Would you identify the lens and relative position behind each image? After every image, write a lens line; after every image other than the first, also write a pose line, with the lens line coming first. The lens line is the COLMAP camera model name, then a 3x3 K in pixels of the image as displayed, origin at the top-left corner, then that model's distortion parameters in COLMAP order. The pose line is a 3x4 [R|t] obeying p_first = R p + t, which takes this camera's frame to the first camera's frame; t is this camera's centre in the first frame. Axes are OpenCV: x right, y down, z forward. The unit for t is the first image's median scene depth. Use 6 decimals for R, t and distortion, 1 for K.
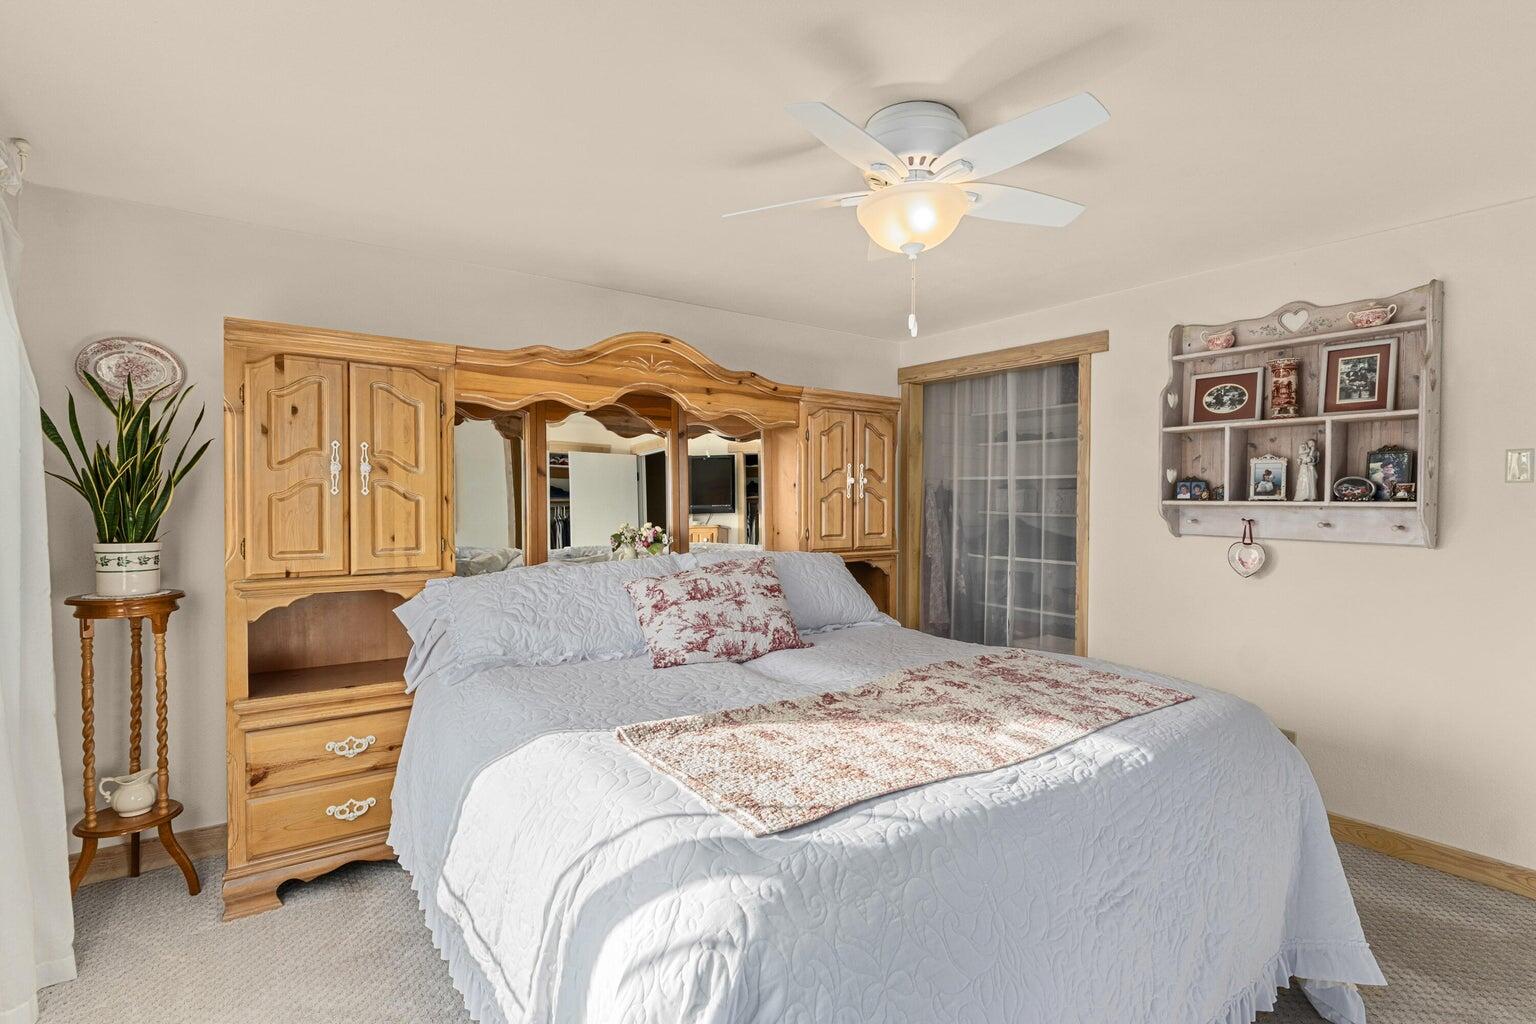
lens RADIAL K [[785.8, 0, 780.9], [0, 785.8, 509.0], [0, 0, 1]] dist [0.005832, 0.000182]
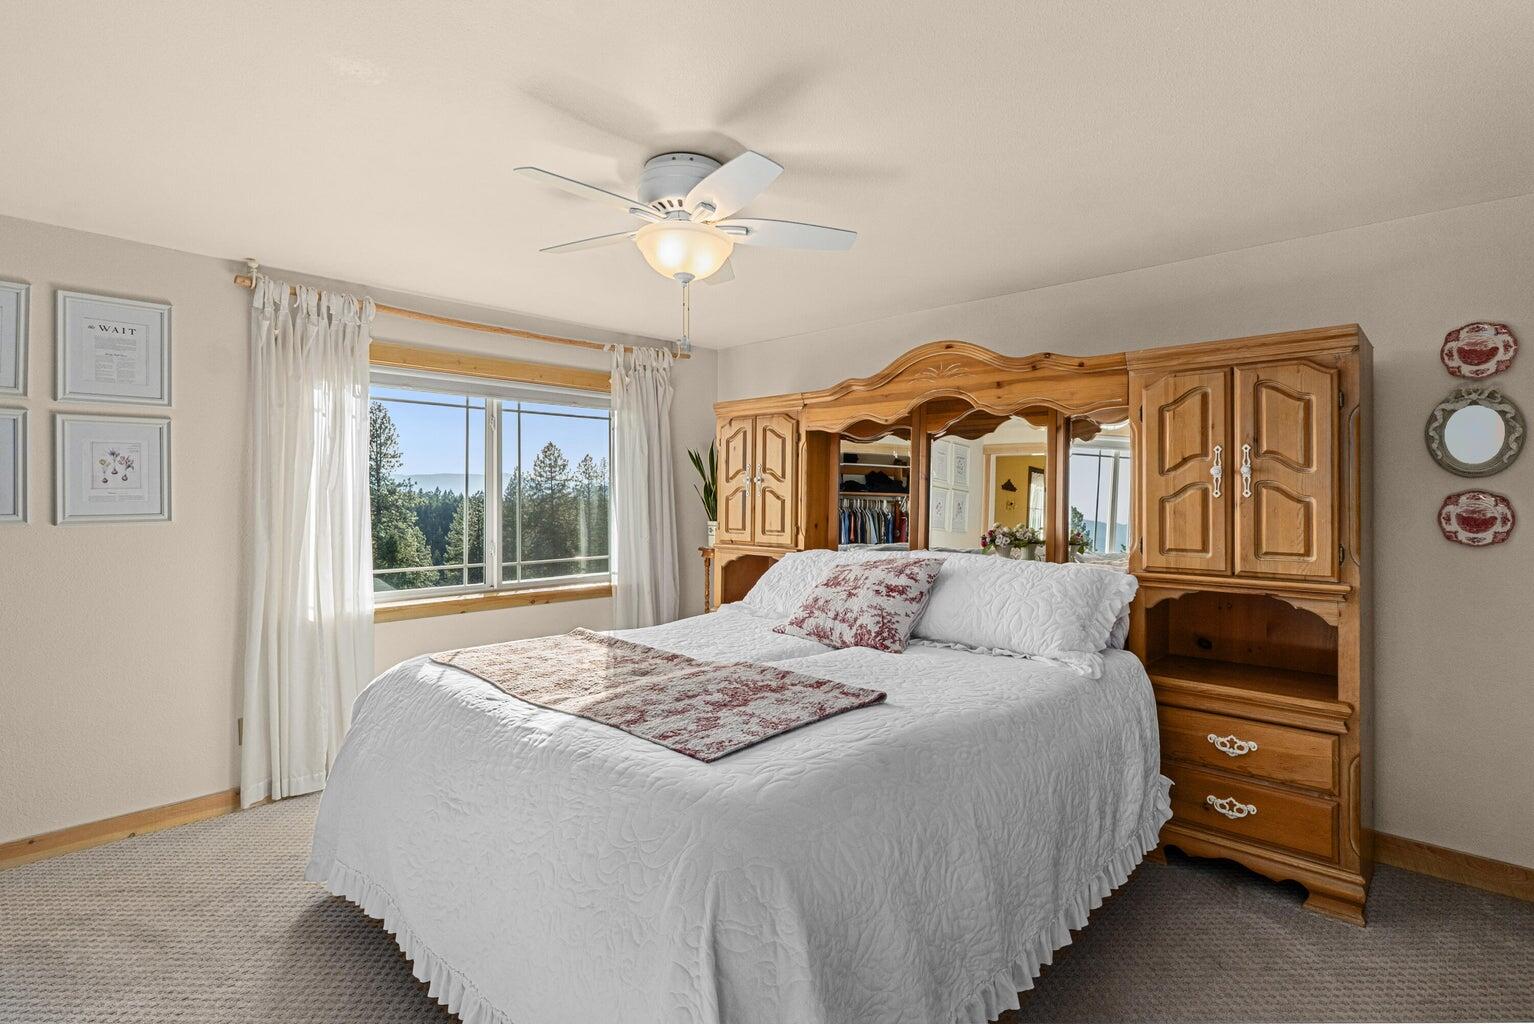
lens RADIAL K [[784.8, 0, 780.1], [0, 784.8, 507.1], [0, 0, 1]] dist [0.005832, 0.000182]
pose [[0.134914, 0.007146, -0.990831, 0.829028], [-0.013993, 0.999888, 0.005306, -0.004311], [0.990758, 0.013148, 0.134999, 0.628487]]
